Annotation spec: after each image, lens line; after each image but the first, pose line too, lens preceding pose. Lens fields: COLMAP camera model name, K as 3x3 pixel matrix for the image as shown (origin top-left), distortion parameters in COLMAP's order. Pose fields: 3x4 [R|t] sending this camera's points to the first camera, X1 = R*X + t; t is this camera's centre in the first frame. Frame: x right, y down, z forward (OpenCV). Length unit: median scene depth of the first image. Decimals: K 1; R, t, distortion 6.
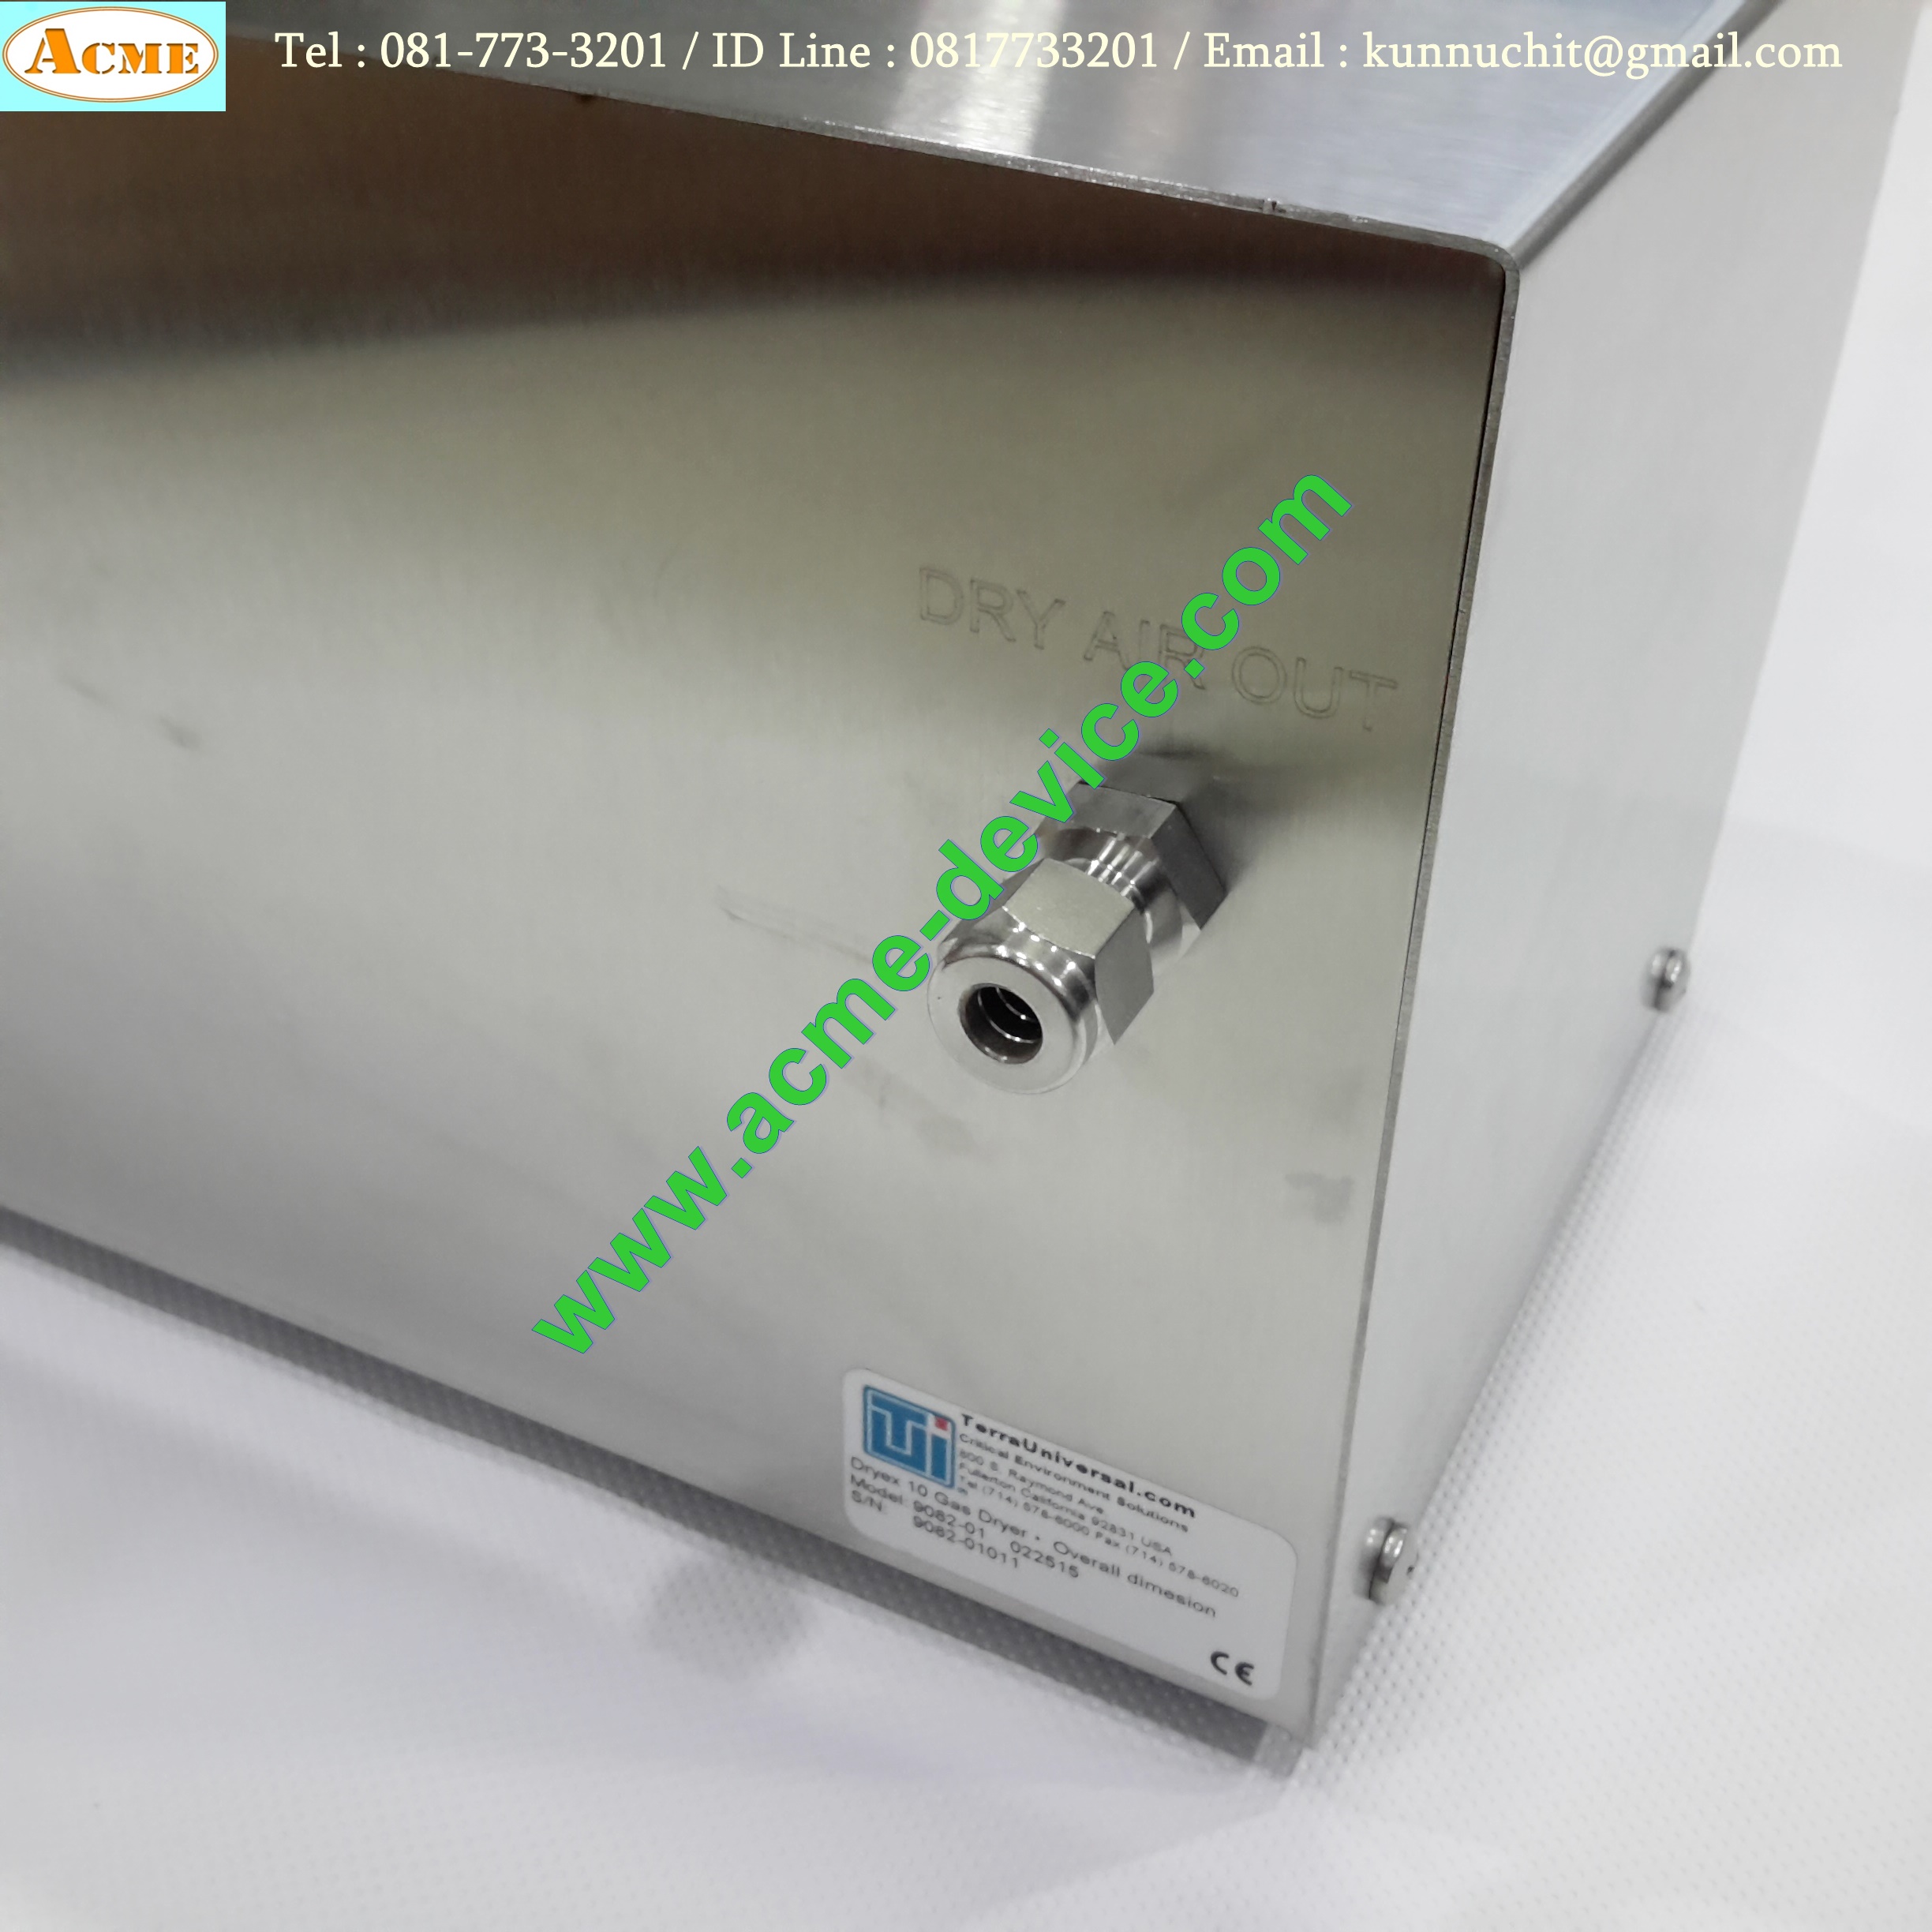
lens RADIAL K [[2499.6, 0, 966.0], [0, 2499.6, 966.0], [0, 0, 1]] dist [0.126212, 0.016041]
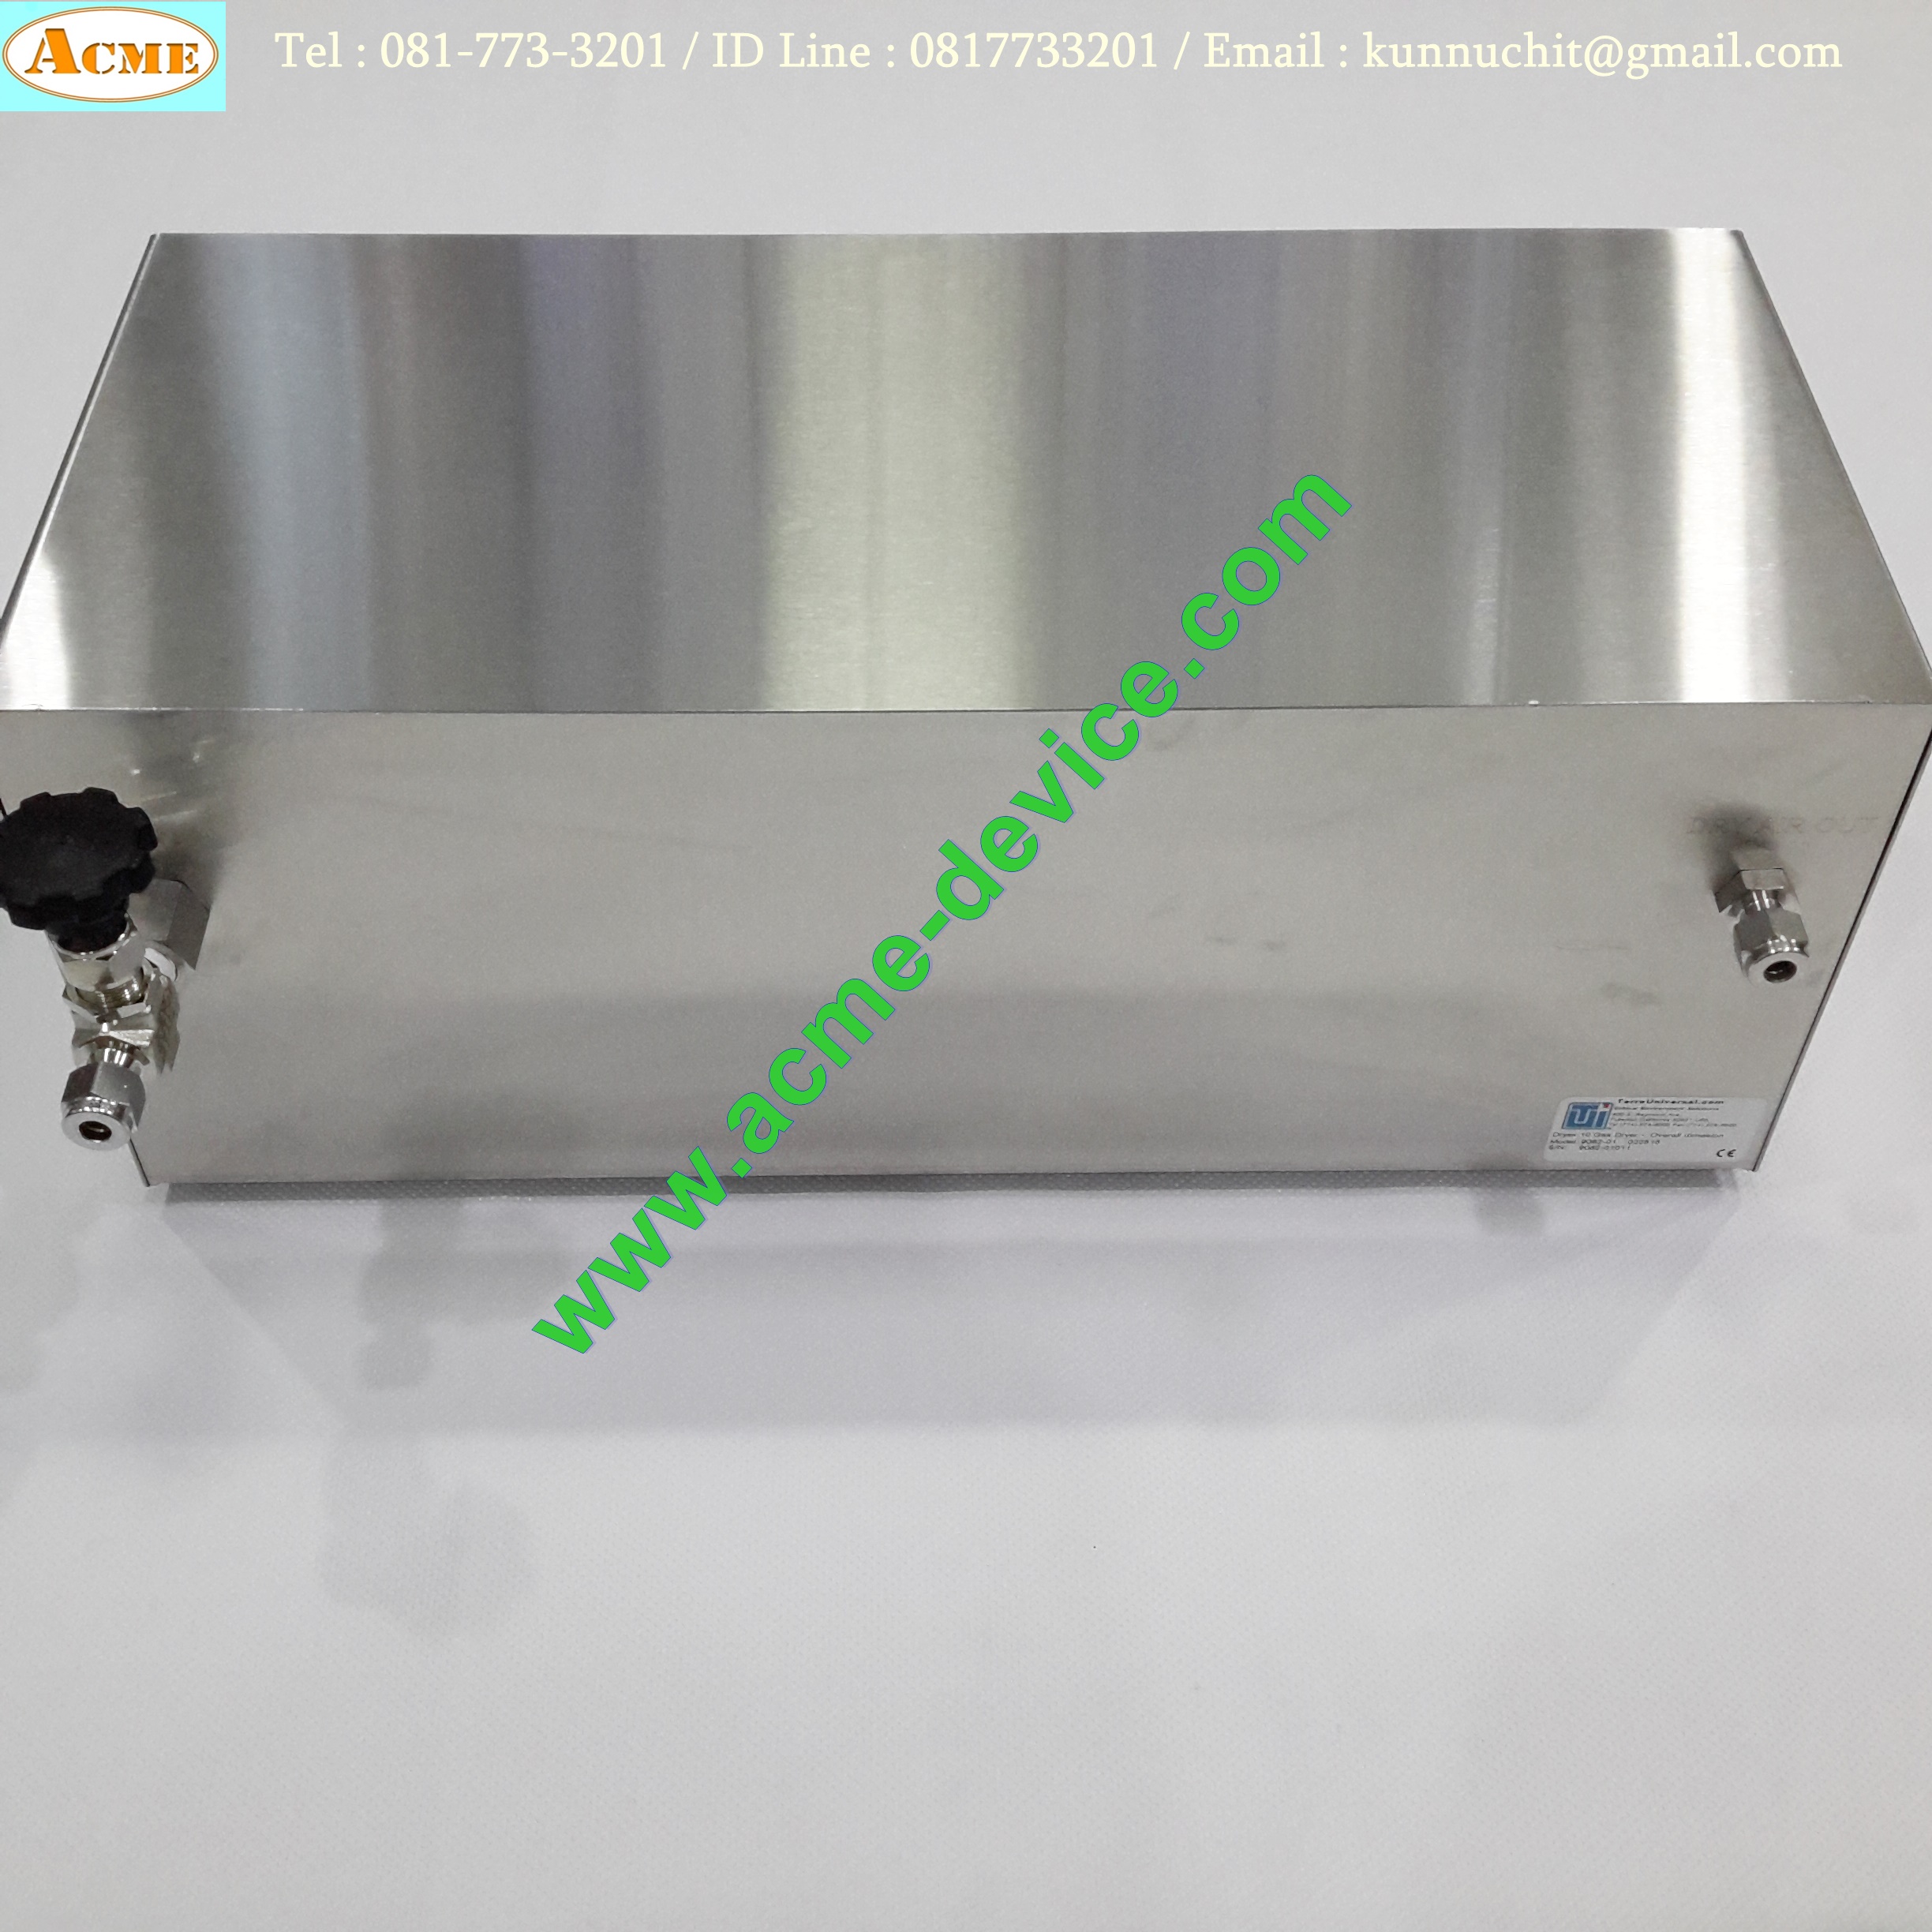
lens RADIAL K [[2499.6, 0, 966.0], [0, 2499.6, 966.0], [0, 0, 1]] dist [0.126212, 0.016041]
pose [[0.880345, -0.349932, 0.320219, -1.204100], [0.270562, 0.924951, 0.266948, -0.702506], [-0.389601, -0.148368, 0.908955, -0.844220]]
